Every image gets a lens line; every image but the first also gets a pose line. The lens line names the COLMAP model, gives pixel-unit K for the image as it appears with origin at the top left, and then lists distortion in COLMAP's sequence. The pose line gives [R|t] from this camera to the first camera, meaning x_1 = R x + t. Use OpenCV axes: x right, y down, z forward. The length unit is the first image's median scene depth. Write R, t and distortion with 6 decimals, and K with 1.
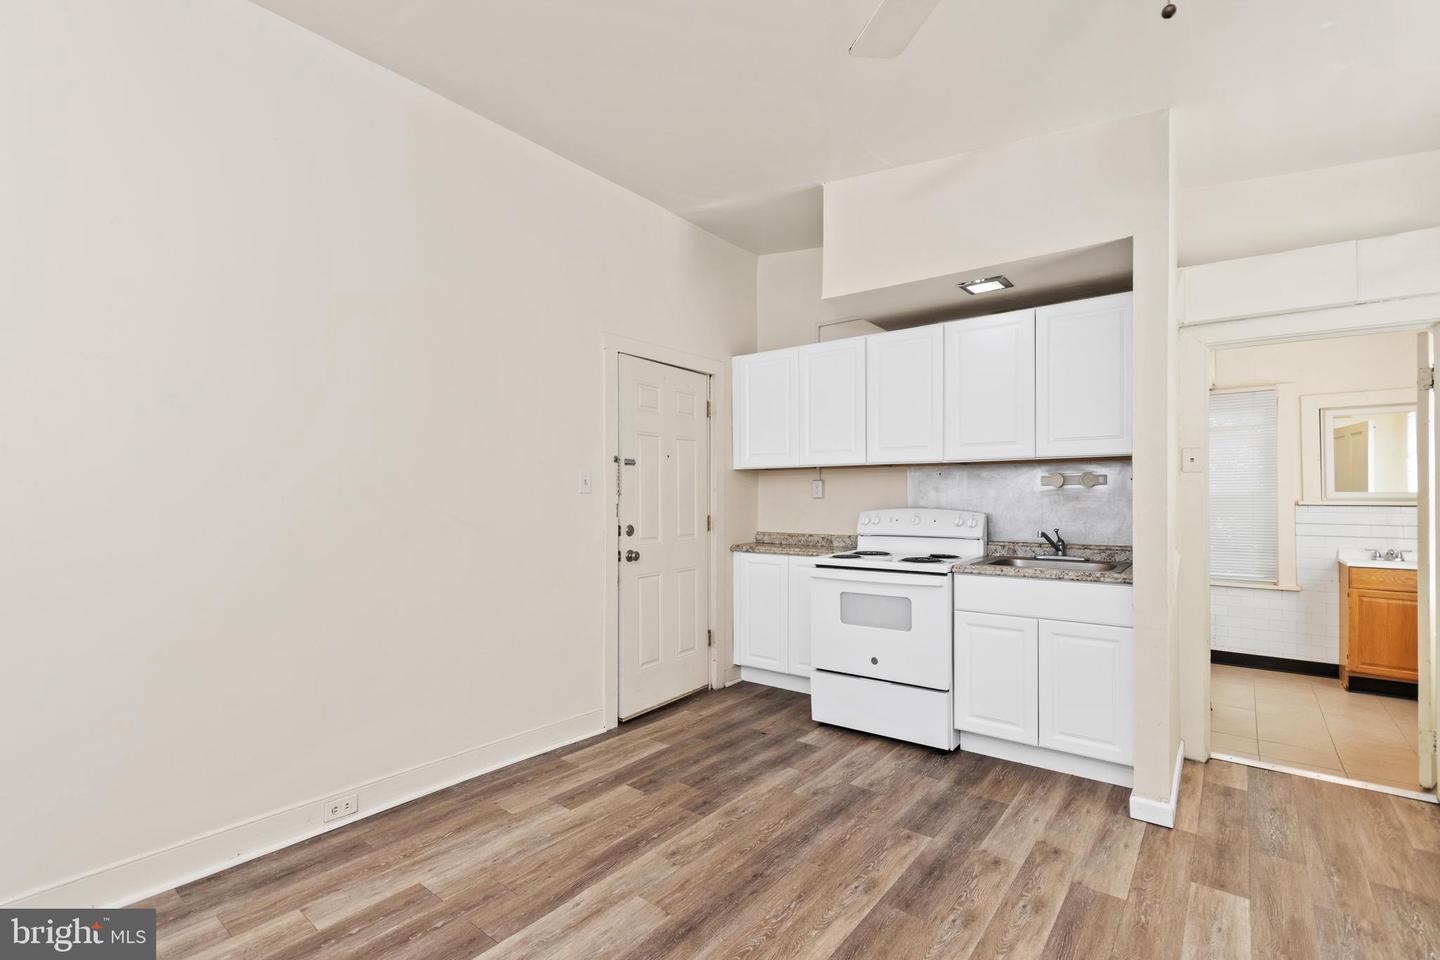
lens RADIAL K [[644.8, 0, 718.2], [0, 644.8, 488.6], [0, 0, 1]] dist [-0.001644, 0.000186]
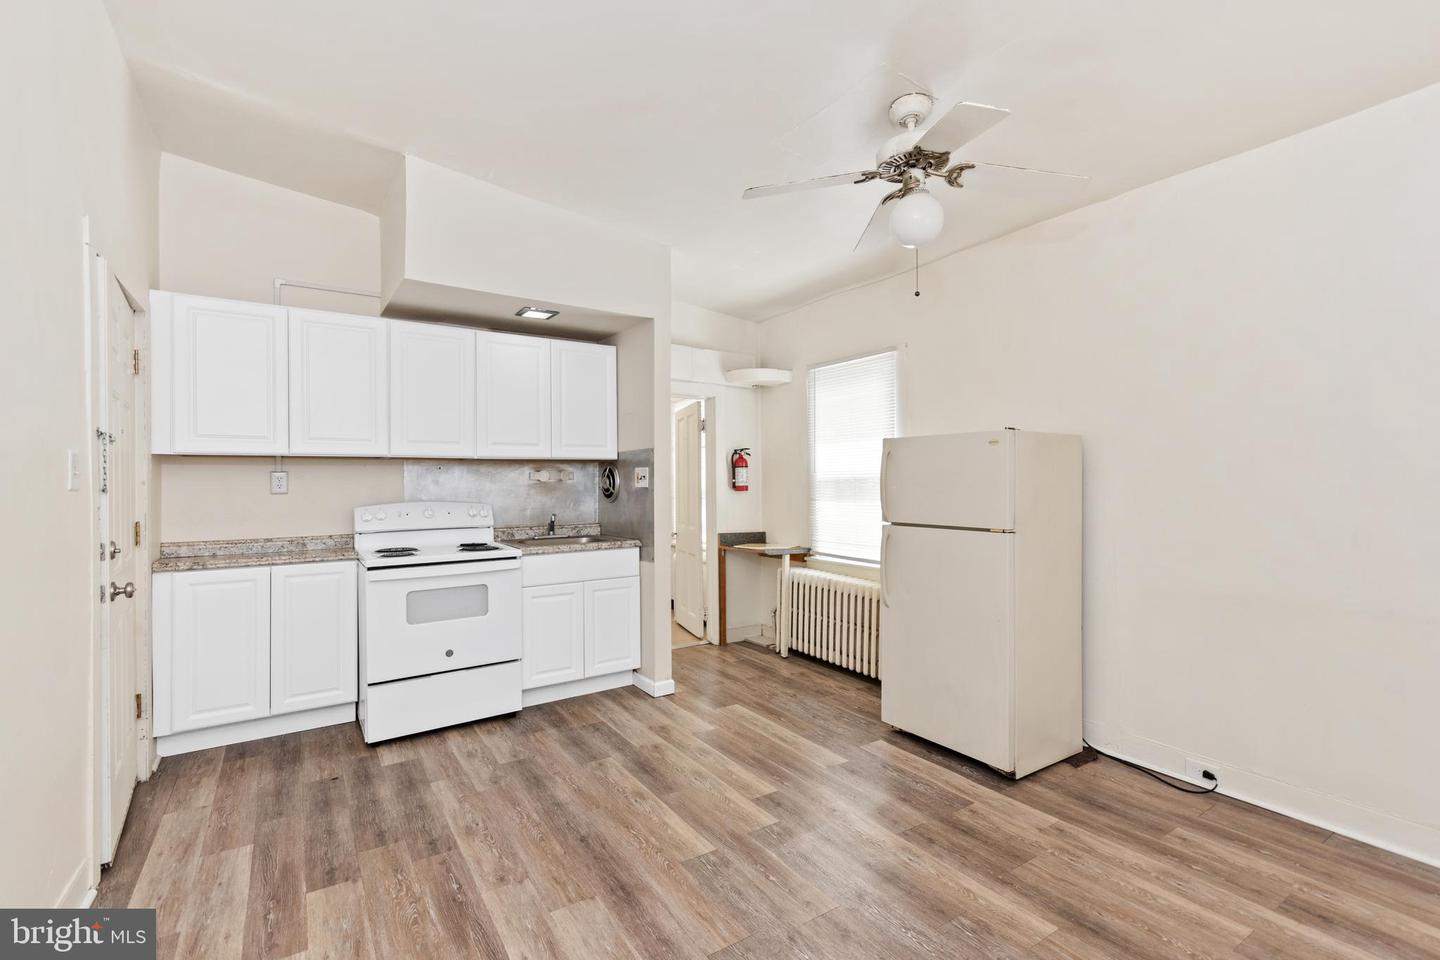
lens RADIAL K [[644.8, 0, 716.0], [0, 644.8, 476.9], [0, 0, 1]] dist [-0.001644, 0.000186]
pose [[0.311369, 0.009197, 0.950245, -0.586919], [-0.002706, 0.999958, -0.008792, -0.000732], [-0.950285, 0.000166, 0.311381, 0.290411]]
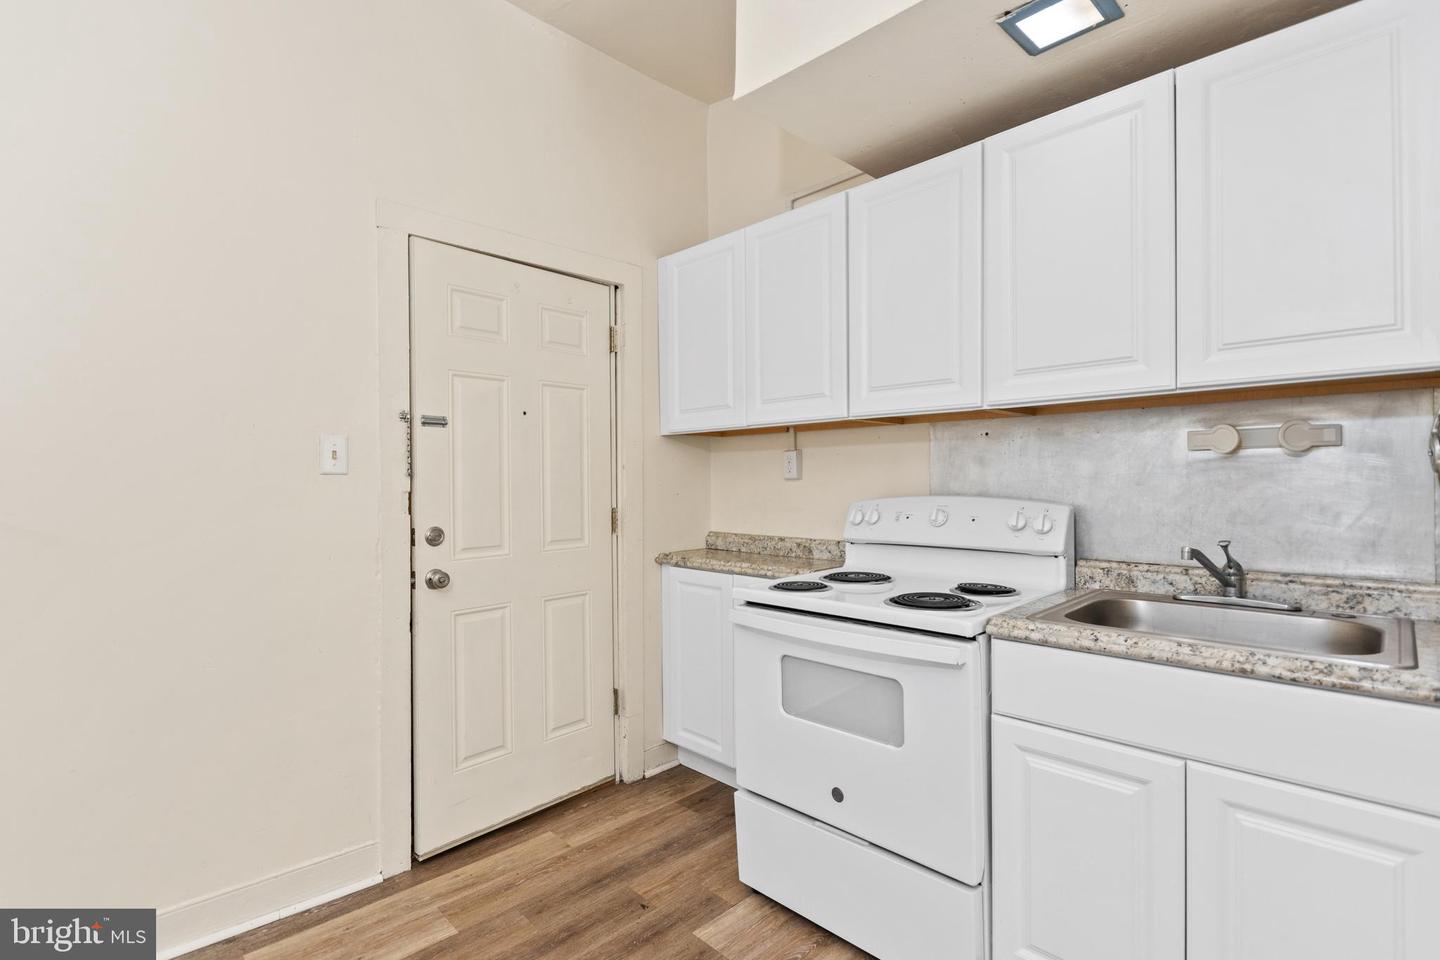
lens RADIAL K [[682.6, 0, 710.2], [0, 682.6, 477.1], [0, 0, 1]] dist [-0.000746, -0.000688]
pose [[0.990725, -0.008724, -0.135604, 0.217689], [0.010349, 0.999883, 0.011281, 0.006166], [0.135490, -0.012580, 0.990699, 0.449671]]
